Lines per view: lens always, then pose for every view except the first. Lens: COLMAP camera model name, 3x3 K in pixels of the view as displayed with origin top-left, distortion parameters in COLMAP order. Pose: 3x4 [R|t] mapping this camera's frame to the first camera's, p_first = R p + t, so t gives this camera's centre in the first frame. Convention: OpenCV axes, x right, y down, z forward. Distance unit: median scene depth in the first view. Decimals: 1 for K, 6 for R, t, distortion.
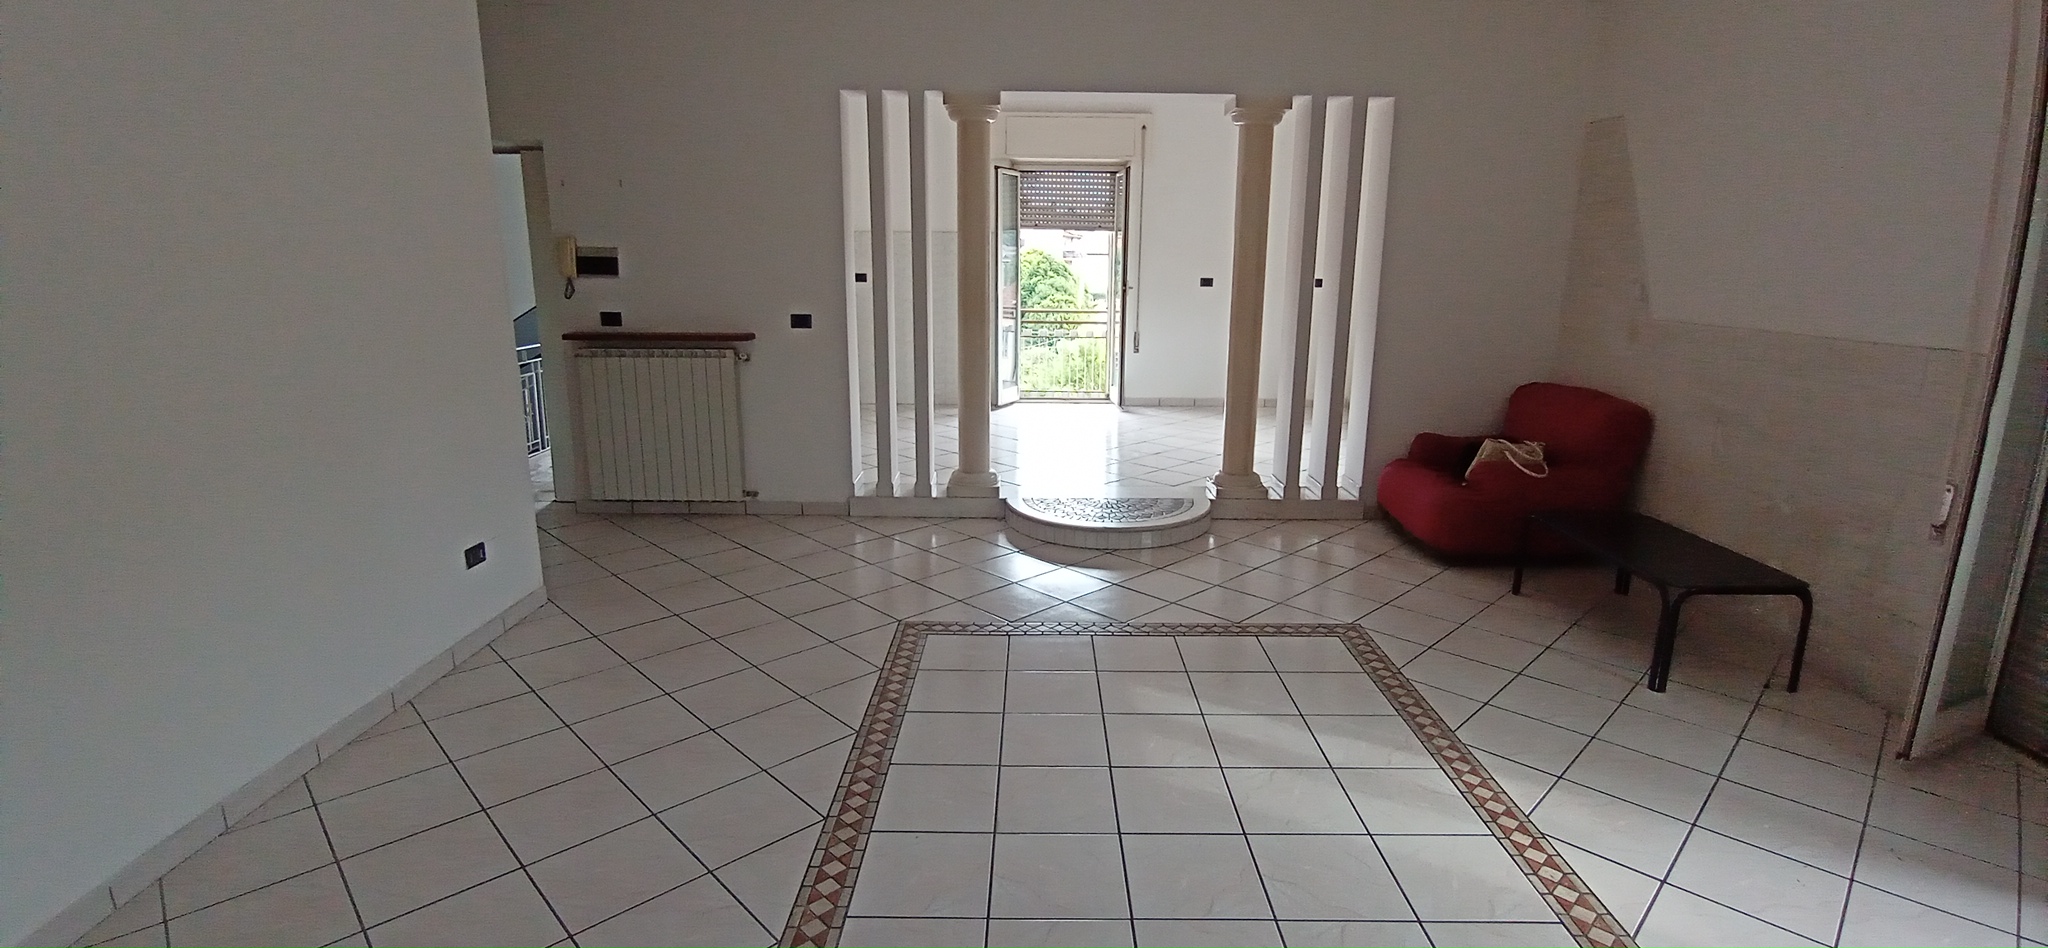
lens RADIAL K [[923.7, 0, 1018.4], [0, 923.7, 449.3], [0, 0, 1]] dist [-0.011564, 0.001822]
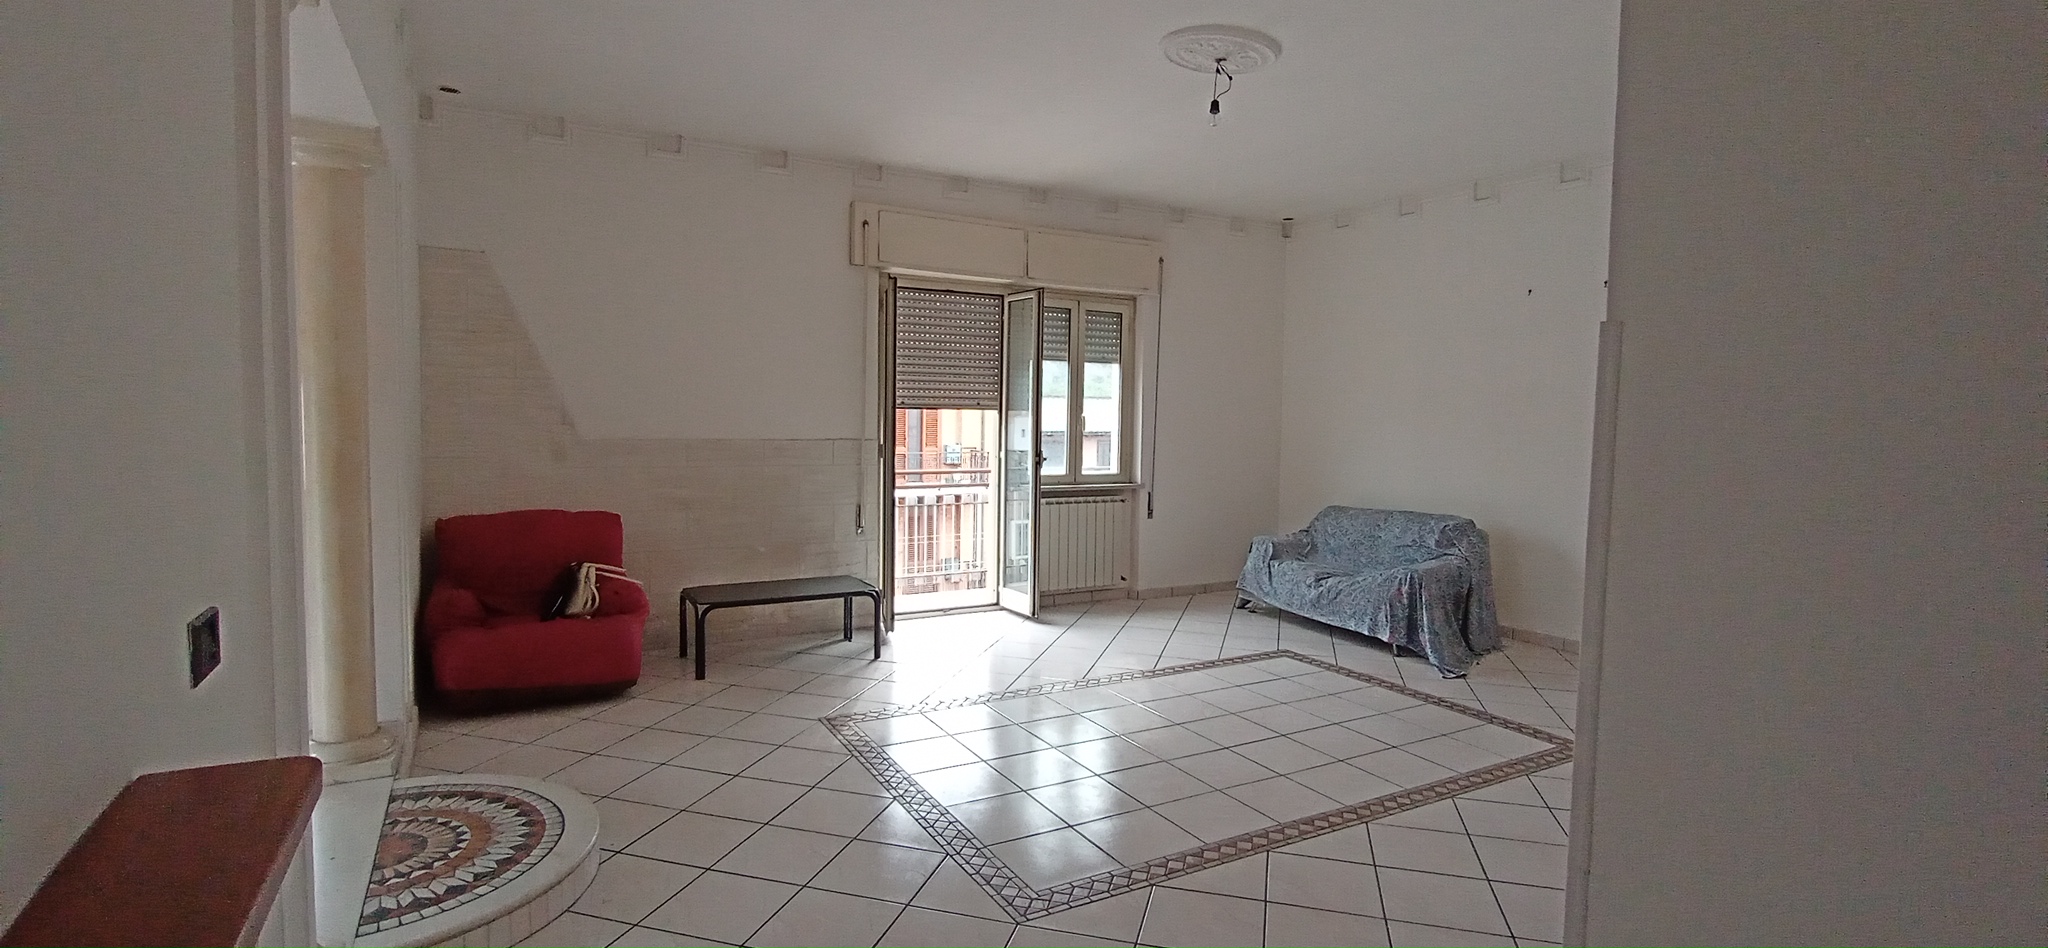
lens RADIAL K [[923.7, 0, 1018.5], [0, 923.7, 463.5], [0, 0, 1]] dist [-0.011564, 0.001822]
pose [[-0.499397, -0.060696, 0.864245, -0.664228], [0.160676, 0.973749, 0.161232, -0.235817], [-0.851344, 0.219382, -0.476535, 1.217593]]
